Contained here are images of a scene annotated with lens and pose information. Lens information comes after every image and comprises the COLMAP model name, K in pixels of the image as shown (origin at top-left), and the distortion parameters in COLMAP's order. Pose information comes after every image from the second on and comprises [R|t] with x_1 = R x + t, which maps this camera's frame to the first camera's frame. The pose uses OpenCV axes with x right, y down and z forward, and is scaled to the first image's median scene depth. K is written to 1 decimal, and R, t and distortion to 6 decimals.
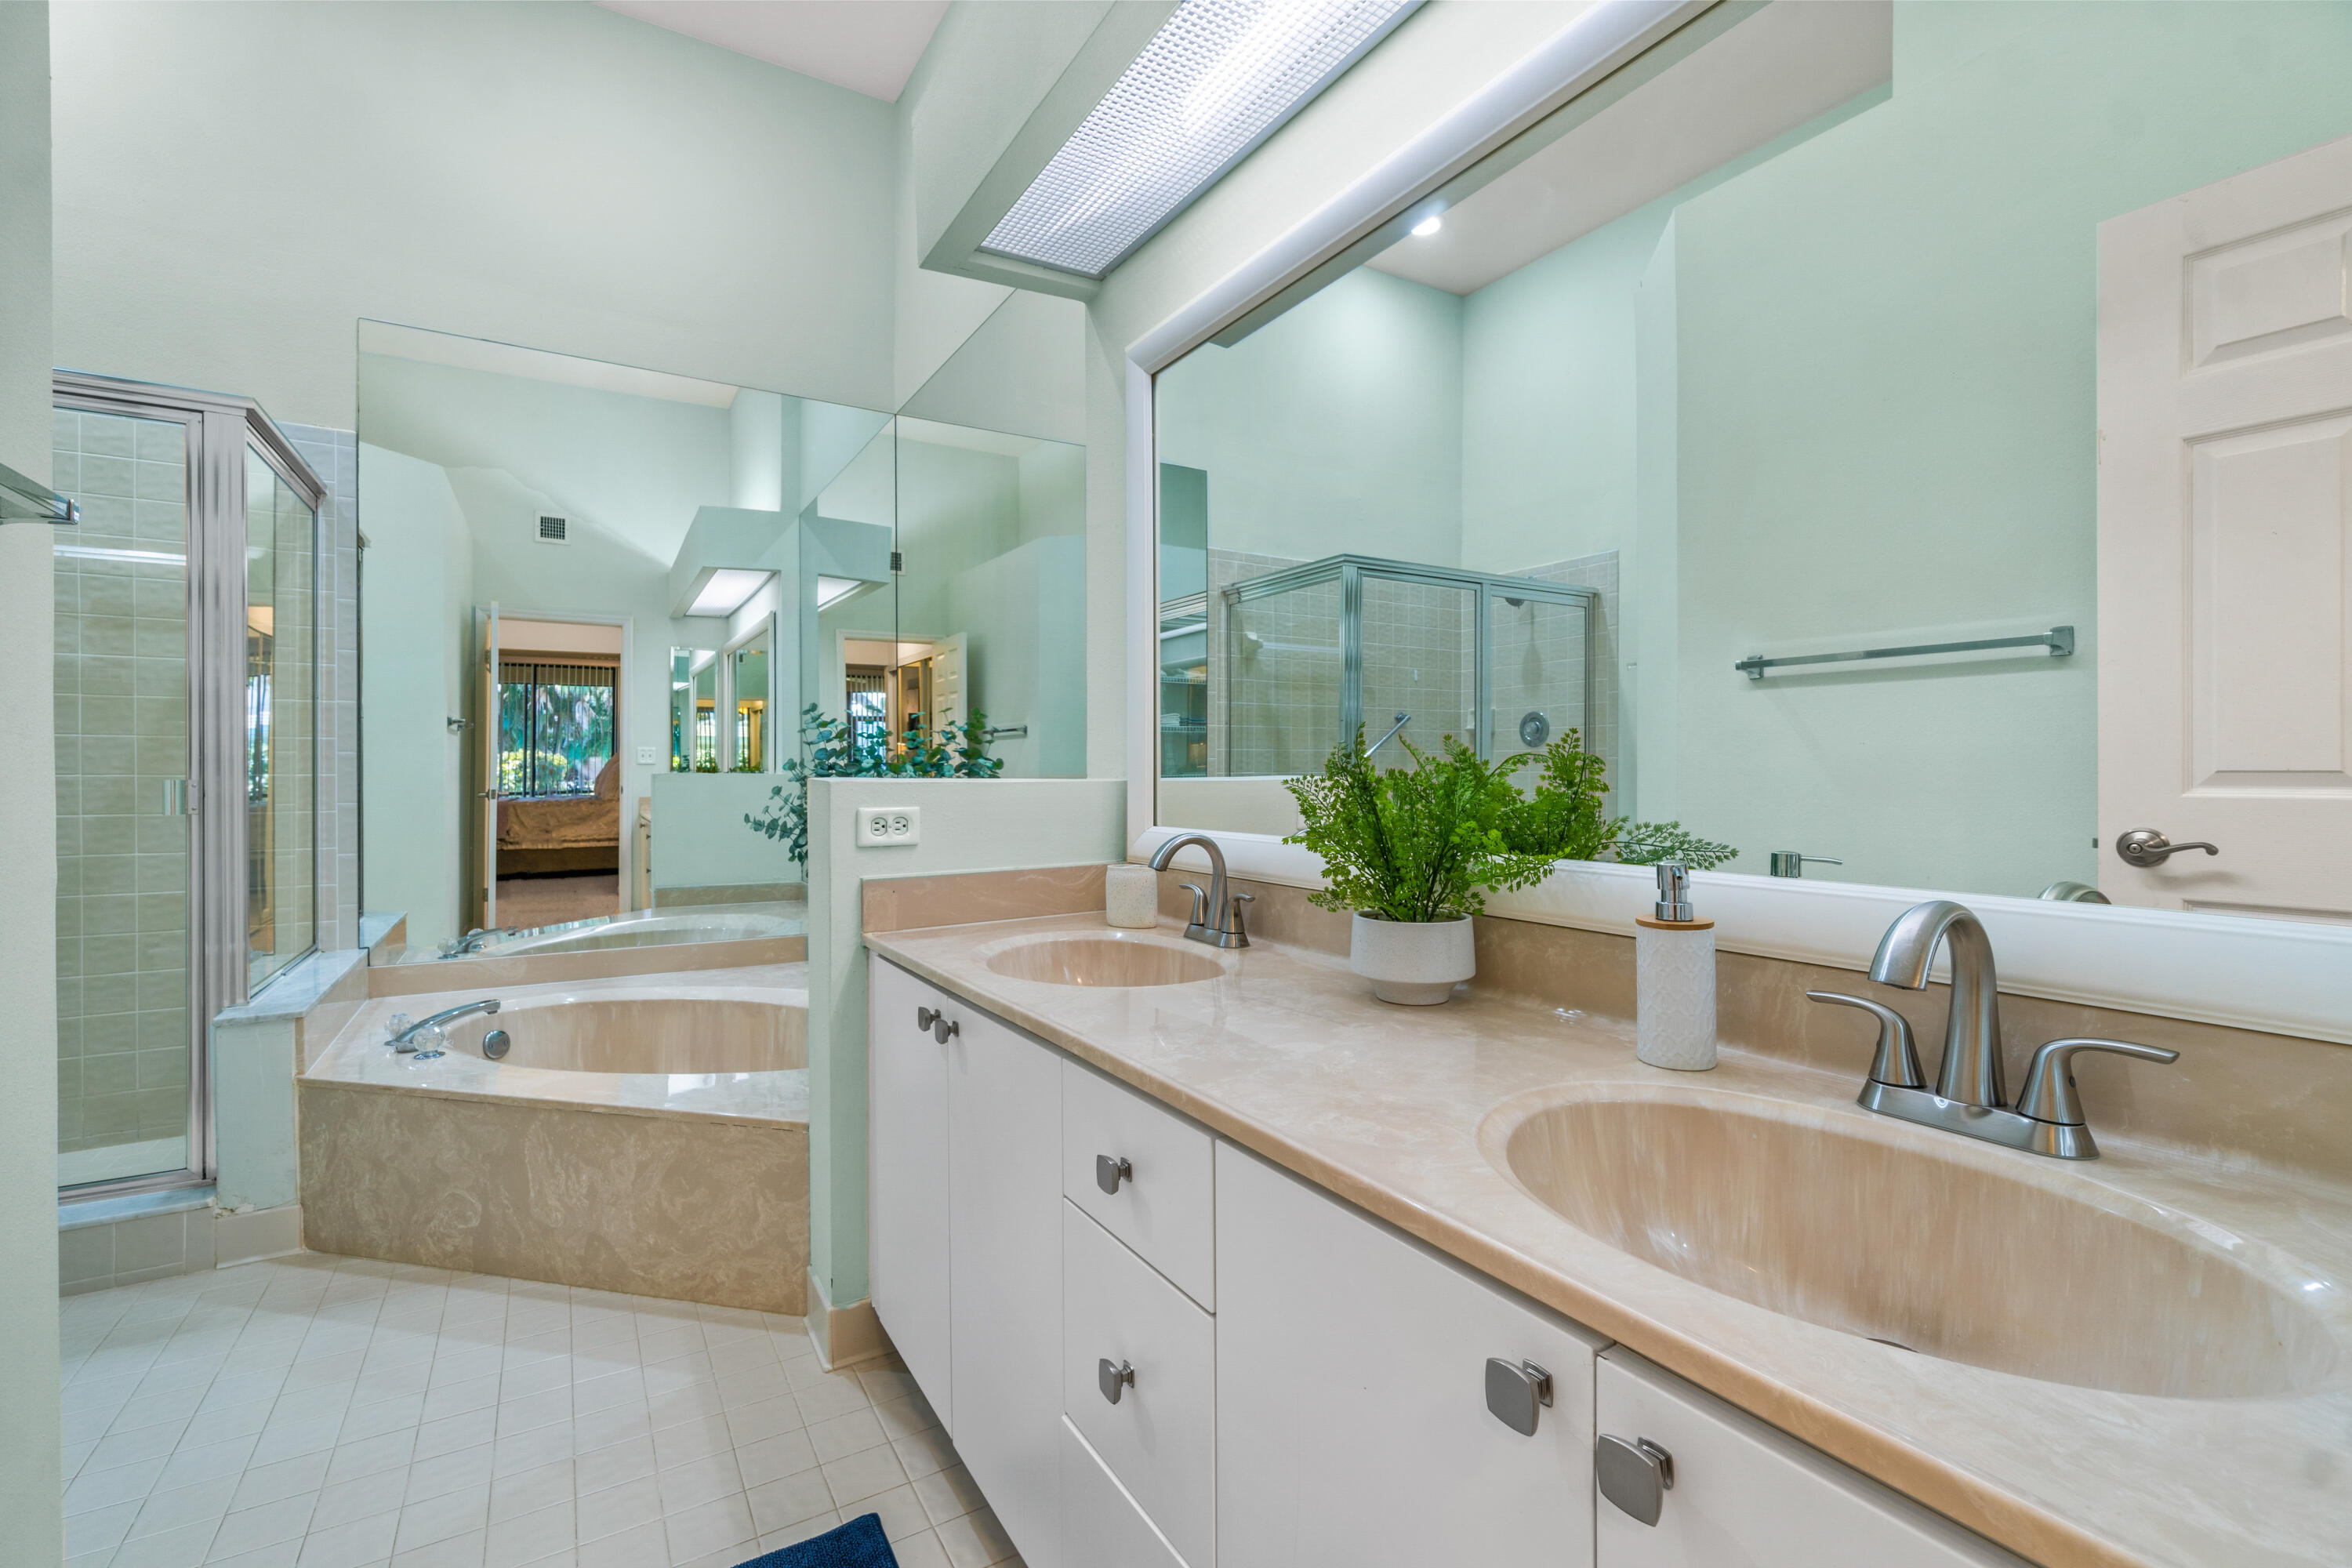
lens RADIAL K [[1039.0, 0, 1173.8], [0, 1039.0, 781.3], [0, 0, 1]] dist [-0.009052, -0.000398]
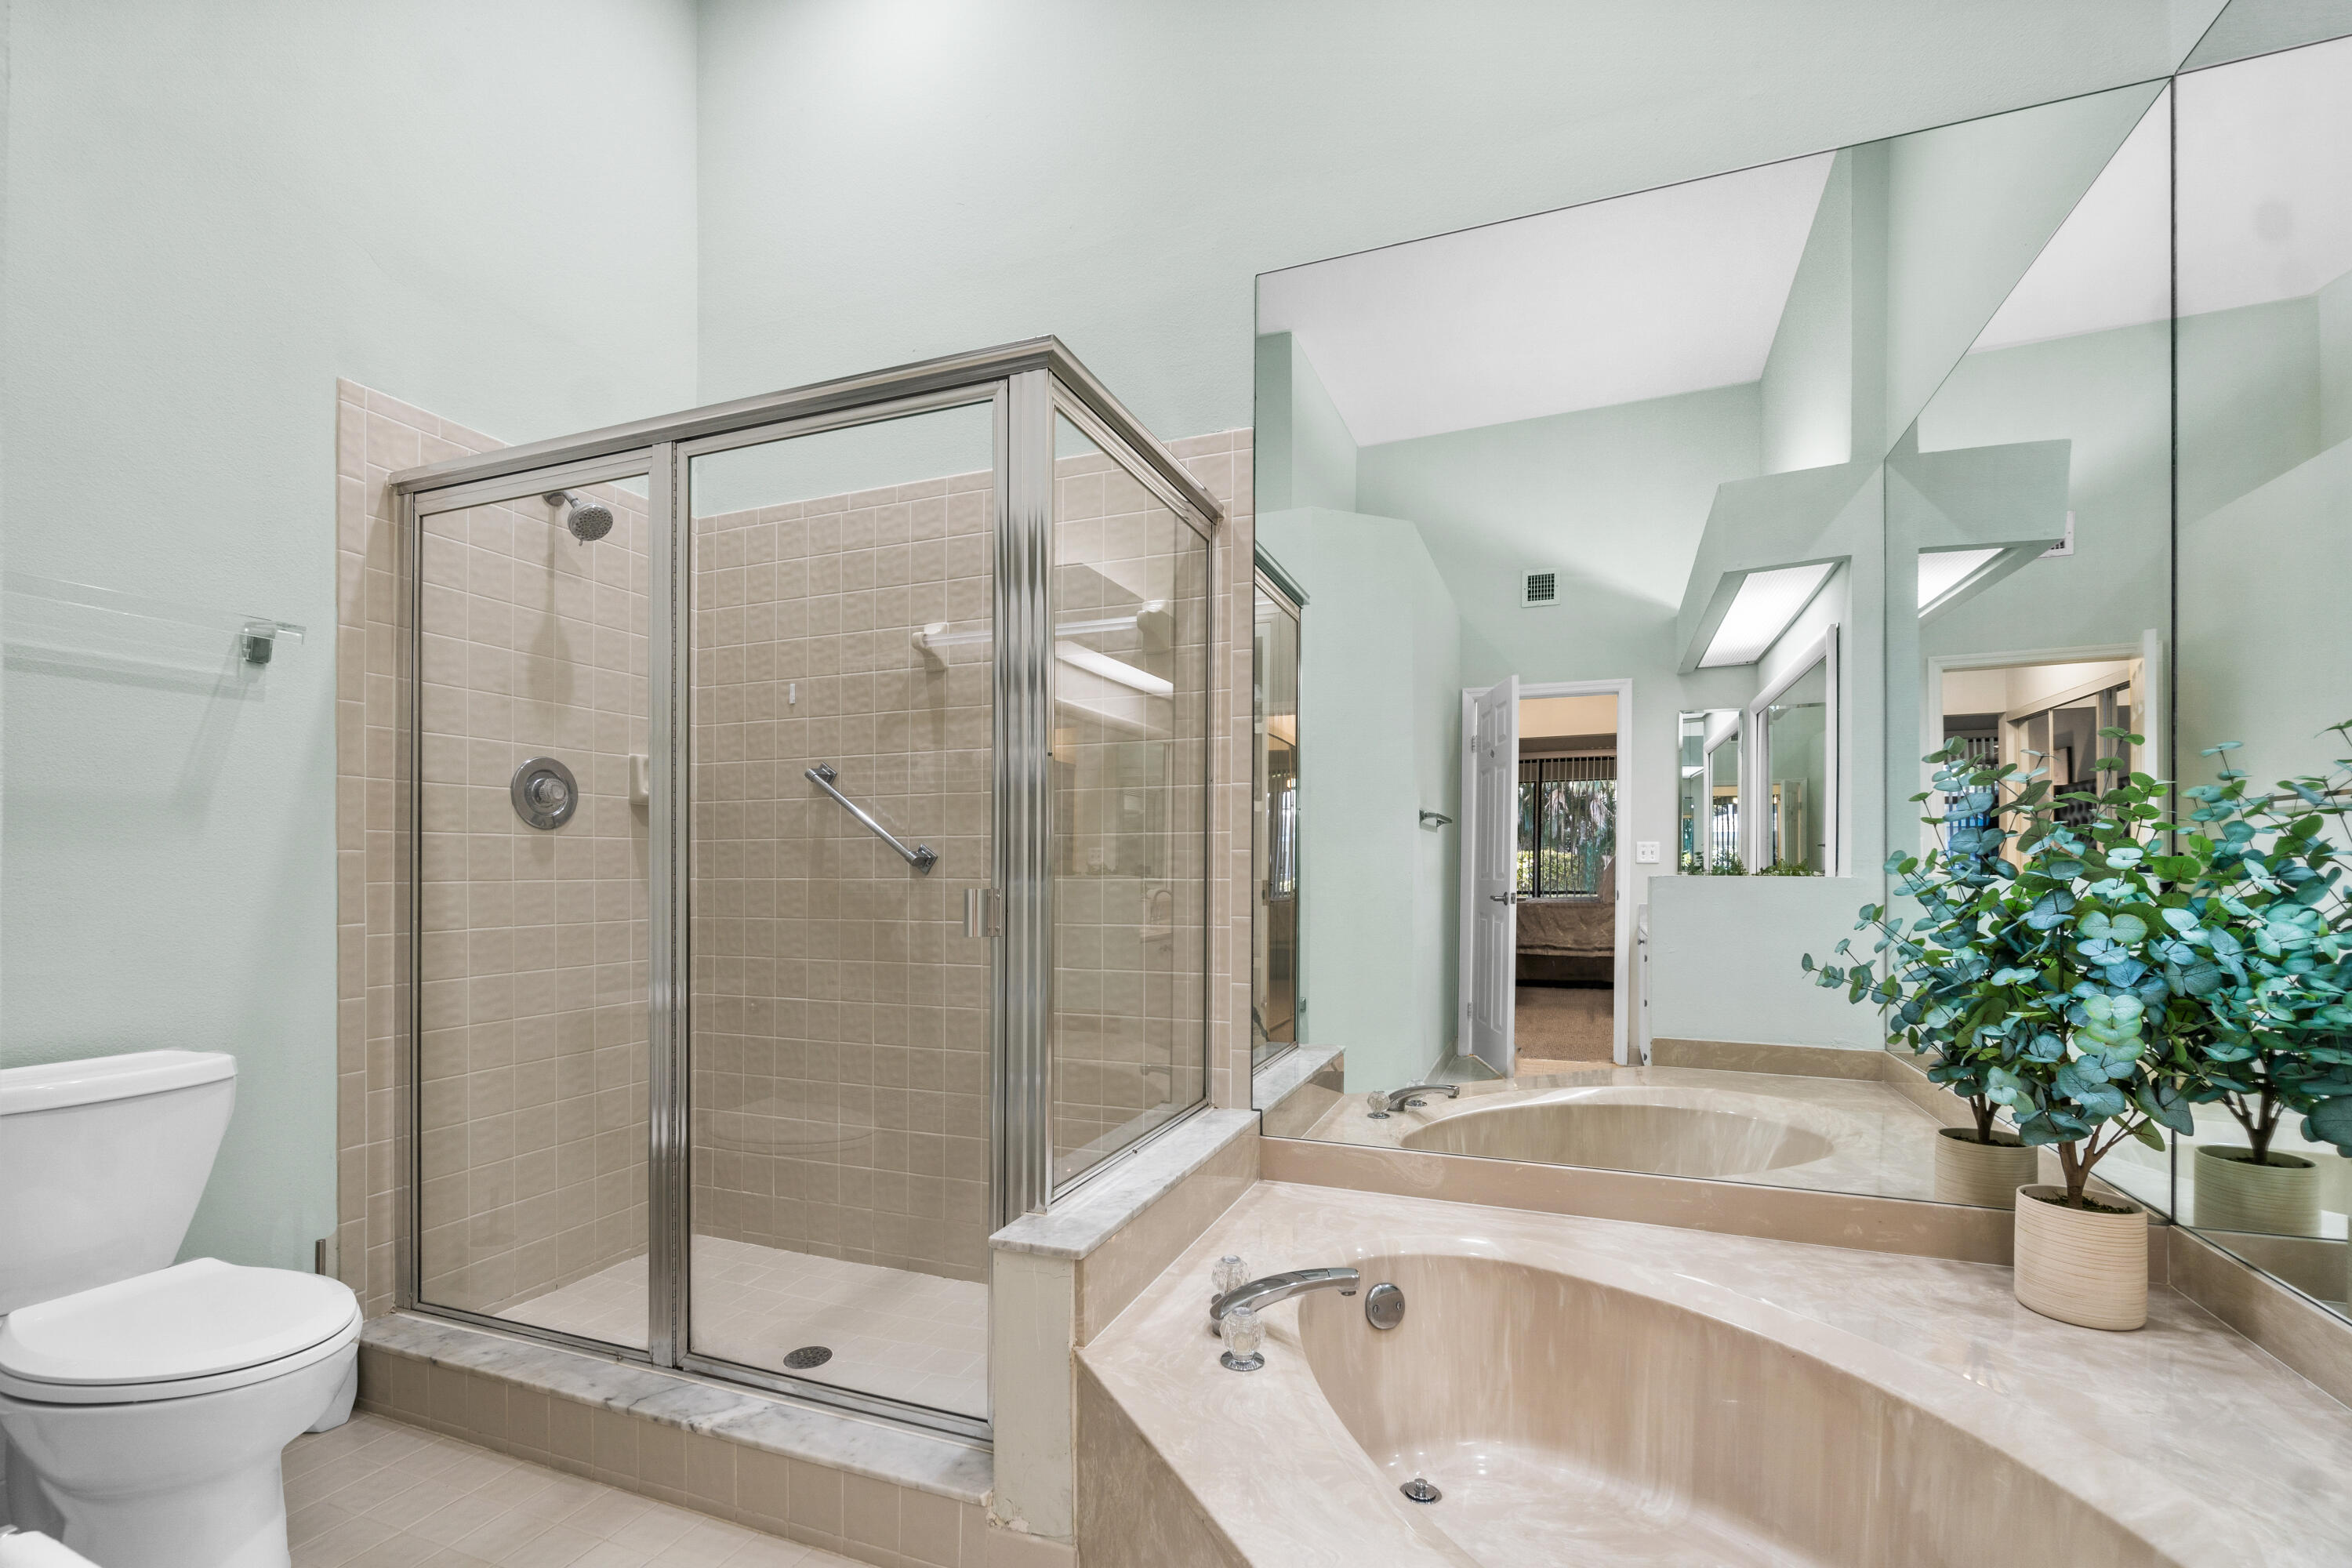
lens RADIAL K [[1039.0, 0, 1166.1], [0, 1039.0, 877.6], [0, 0, 1]] dist [-0.009052, -0.000398]
pose [[0.609237, 0.005769, -0.792967, -0.132157], [-0.007094, 0.999973, 0.001824, -0.005149], [0.792957, 0.004514, 0.609261, 0.285647]]
